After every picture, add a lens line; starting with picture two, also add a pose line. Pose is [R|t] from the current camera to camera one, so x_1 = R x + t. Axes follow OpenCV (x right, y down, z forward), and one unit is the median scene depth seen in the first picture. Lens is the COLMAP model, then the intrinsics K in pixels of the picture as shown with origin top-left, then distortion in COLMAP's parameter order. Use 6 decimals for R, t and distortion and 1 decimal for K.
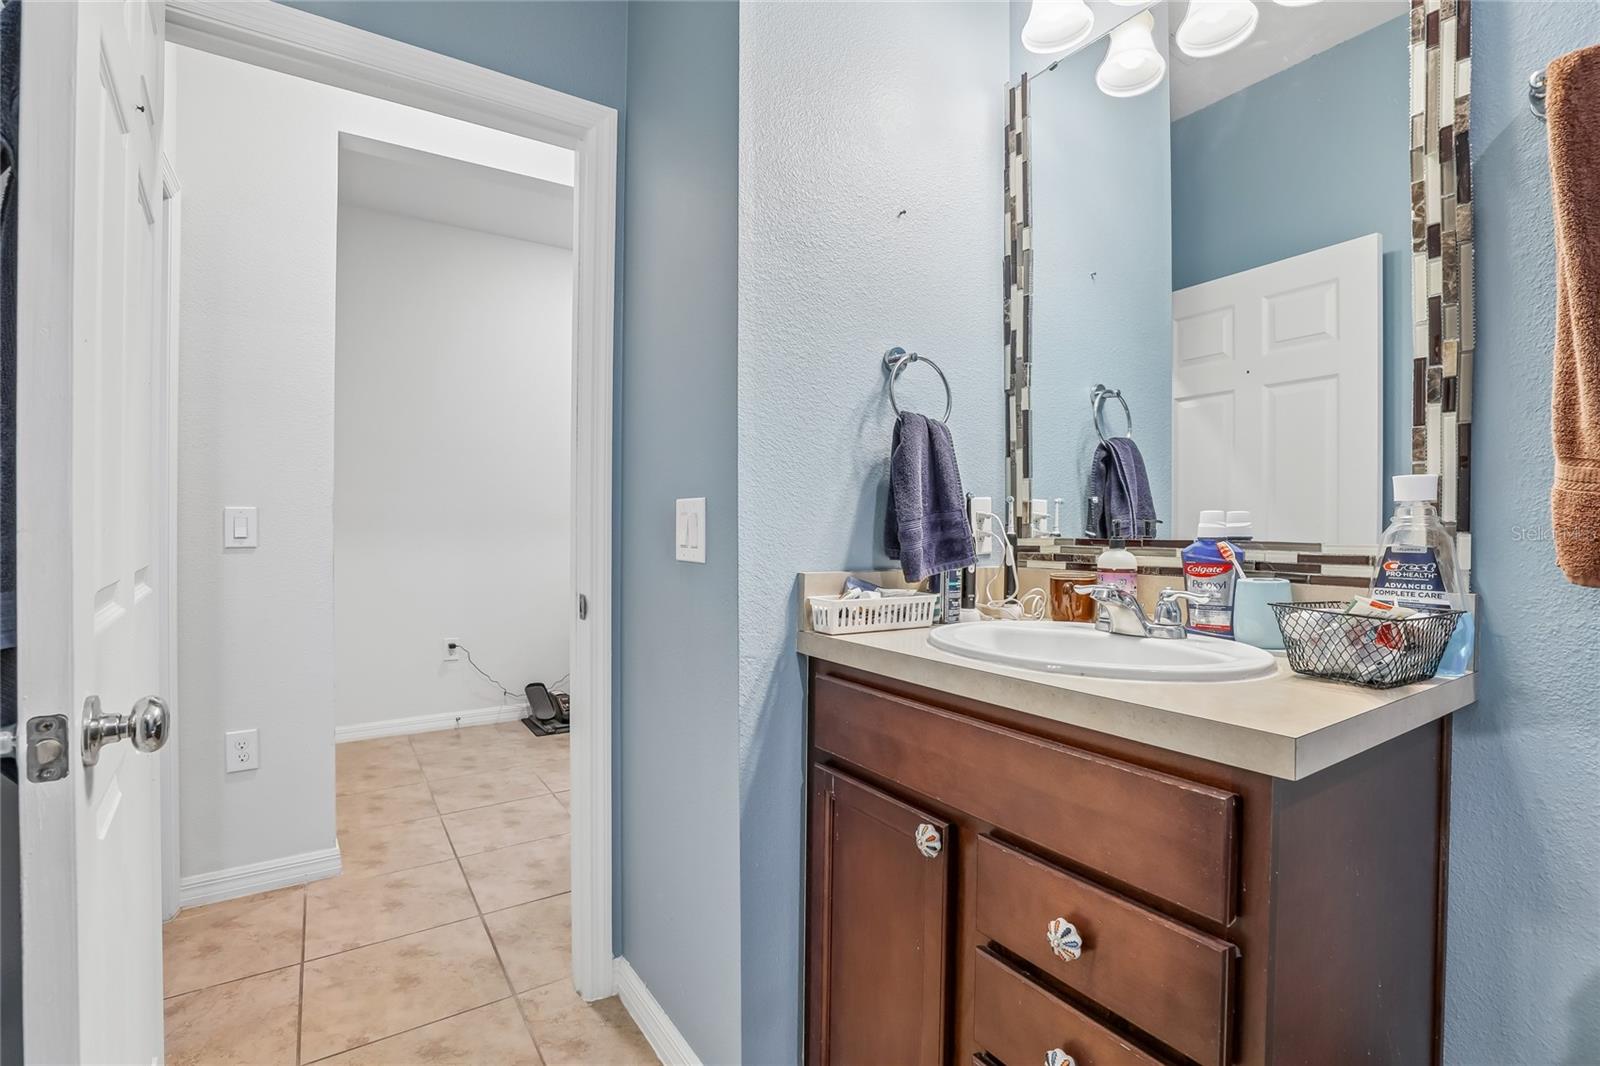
lens RADIAL K [[730.7, 0, 801.9], [0, 730.7, 532.1], [0, 0, 1]] dist [-0.036825, 0.008307]
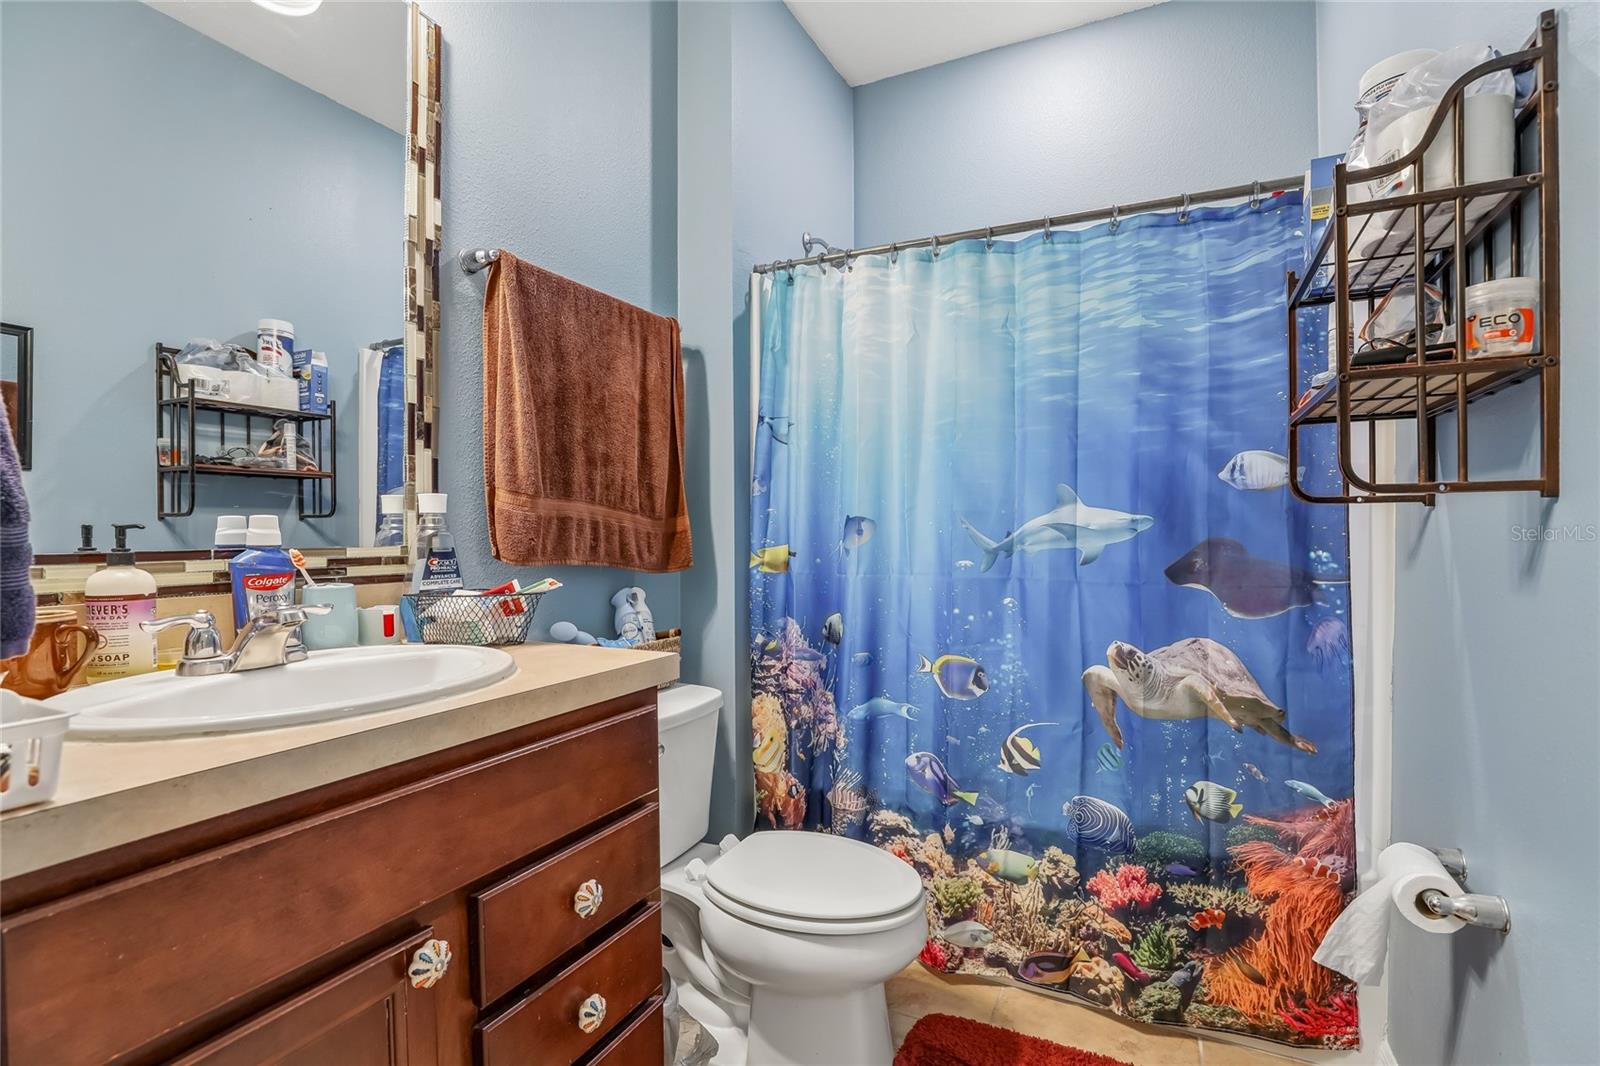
lens RADIAL K [[730.7, 0, 803.1], [0, 730.7, 532.2], [0, 0, 1]] dist [-0.036825, 0.008307]
pose [[-0.475306, -0.009227, 0.879772, -0.651838], [0.004064, 0.999911, 0.012682, -0.021604], [-0.879811, 0.009603, -0.475227, 1.015026]]
